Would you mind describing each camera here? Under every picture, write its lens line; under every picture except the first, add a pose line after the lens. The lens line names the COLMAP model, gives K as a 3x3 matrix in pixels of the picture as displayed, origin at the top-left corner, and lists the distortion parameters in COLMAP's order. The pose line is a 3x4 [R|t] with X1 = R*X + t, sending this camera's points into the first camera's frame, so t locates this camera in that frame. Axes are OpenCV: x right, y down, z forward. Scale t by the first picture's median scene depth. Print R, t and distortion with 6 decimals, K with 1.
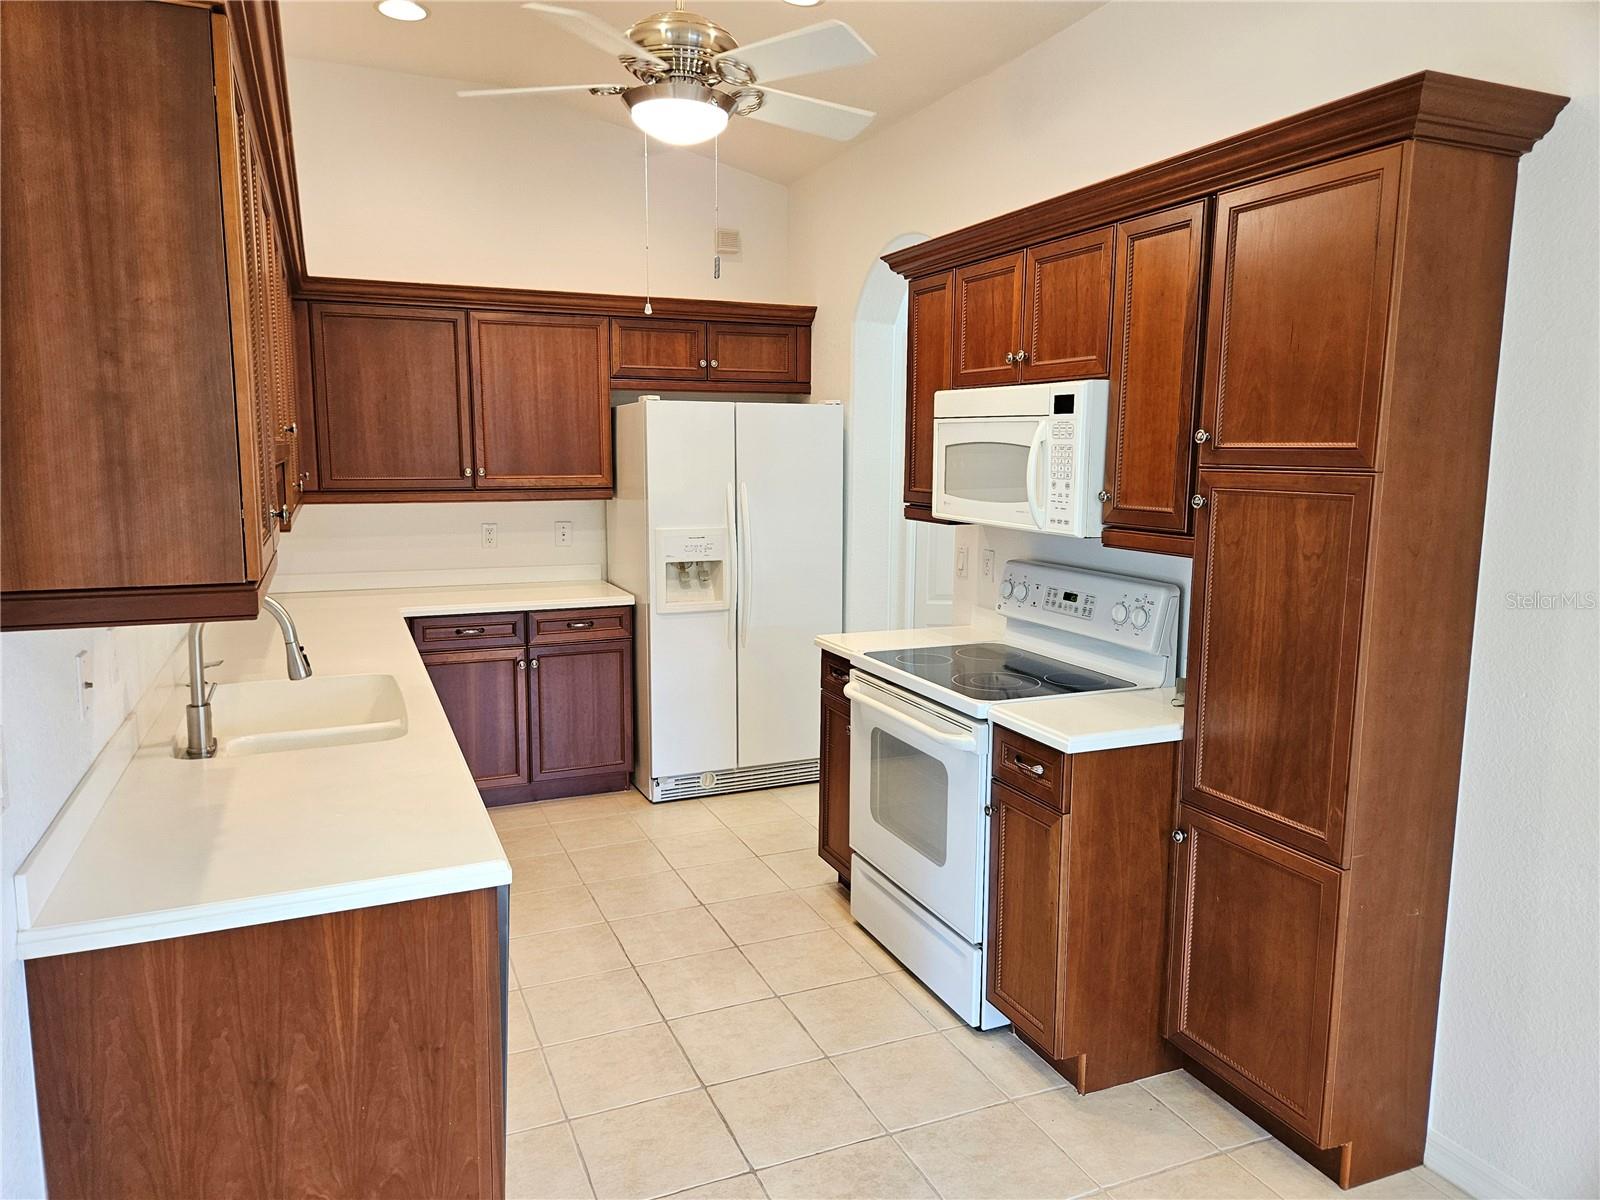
lens RADIAL K [[1067.0, 0, 797.6], [0, 1067.0, 593.0], [0, 0, 1]] dist [0.055195, -0.039719]
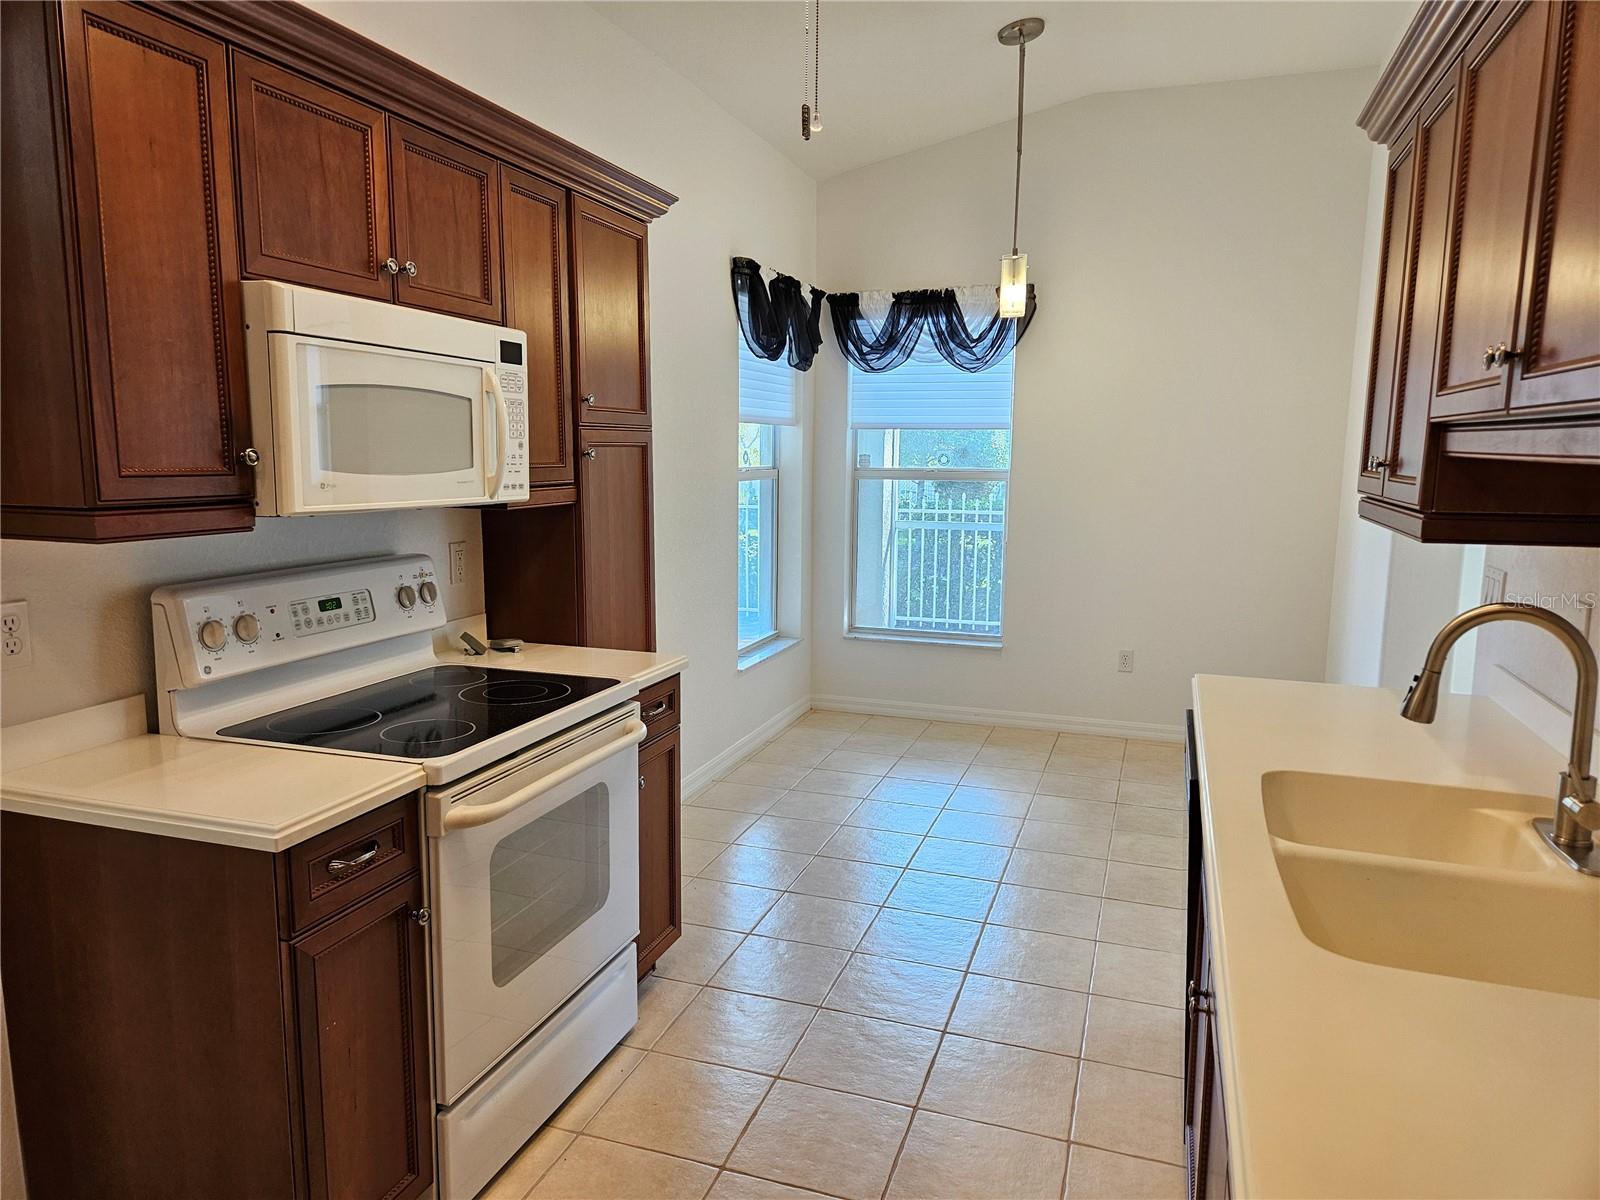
lens RADIAL K [[1067.0, 0, 805.6], [0, 1067.0, 601.6], [0, 0, 1]] dist [0.055195, -0.039719]
pose [[-0.739909, -0.114016, 0.662975, -0.488487], [0.075059, 0.965386, 0.249793, -0.163758], [-0.668507, 0.234586, -0.705739, 1.365217]]
